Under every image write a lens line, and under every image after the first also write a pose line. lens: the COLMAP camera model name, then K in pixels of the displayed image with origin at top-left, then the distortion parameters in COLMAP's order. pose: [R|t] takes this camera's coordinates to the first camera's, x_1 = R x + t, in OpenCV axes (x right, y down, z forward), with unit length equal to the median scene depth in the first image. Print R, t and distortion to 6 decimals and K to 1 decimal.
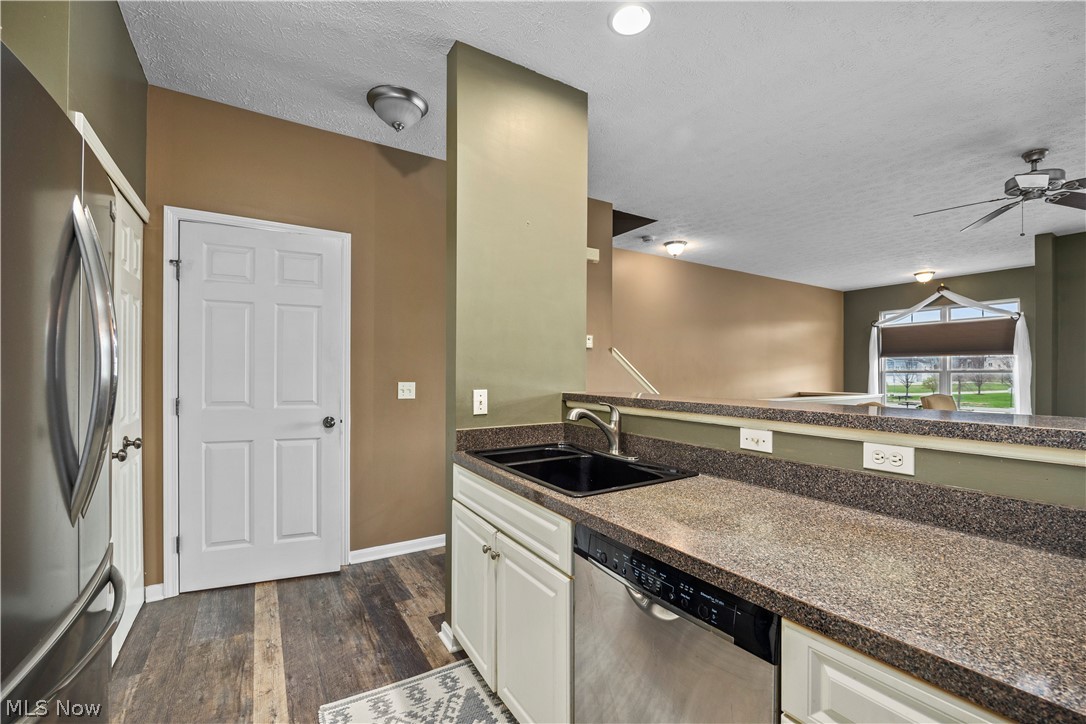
lens RADIAL K [[460.2, 0, 542.9], [0, 460.2, 375.3], [0, 0, 1]] dist [-0.014397, 0.000176]
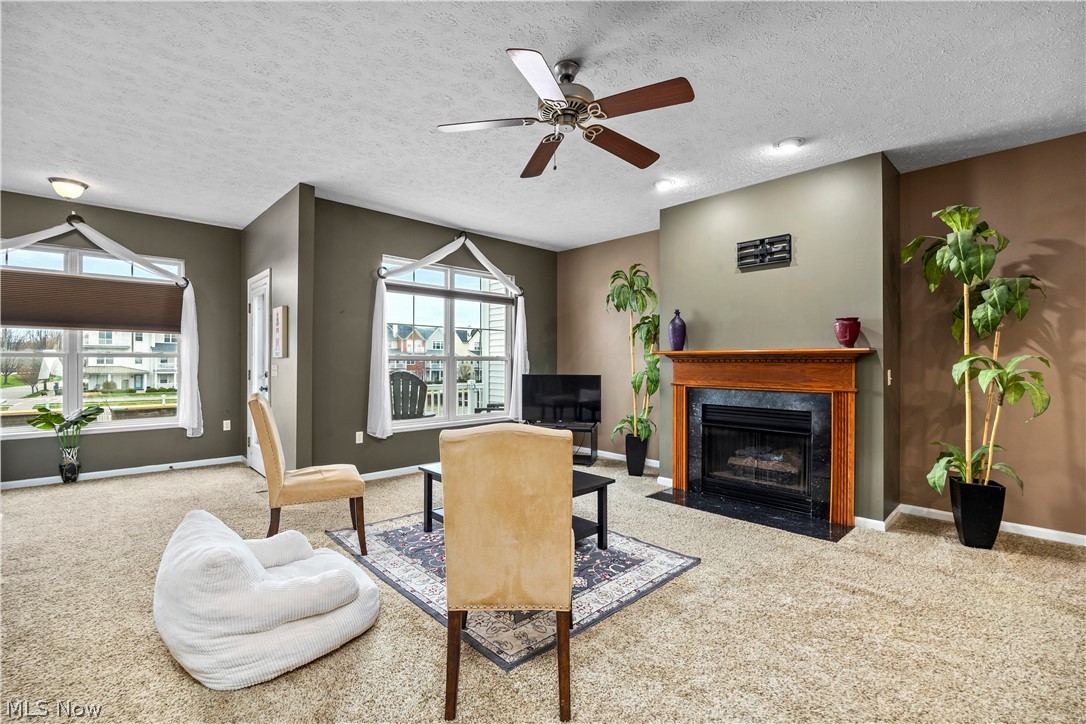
lens RADIAL K [[472.9, 0, 543.0], [0, 472.9, 362.0], [0, 0, 1]] dist [-0.021344, -0.000240]
pose [[-0.206974, -0.002254, 0.978344, 0.388696], [0.001088, 0.999996, 0.002534, 0.002605], [-0.978346, 0.001589, -0.206971, 1.432058]]
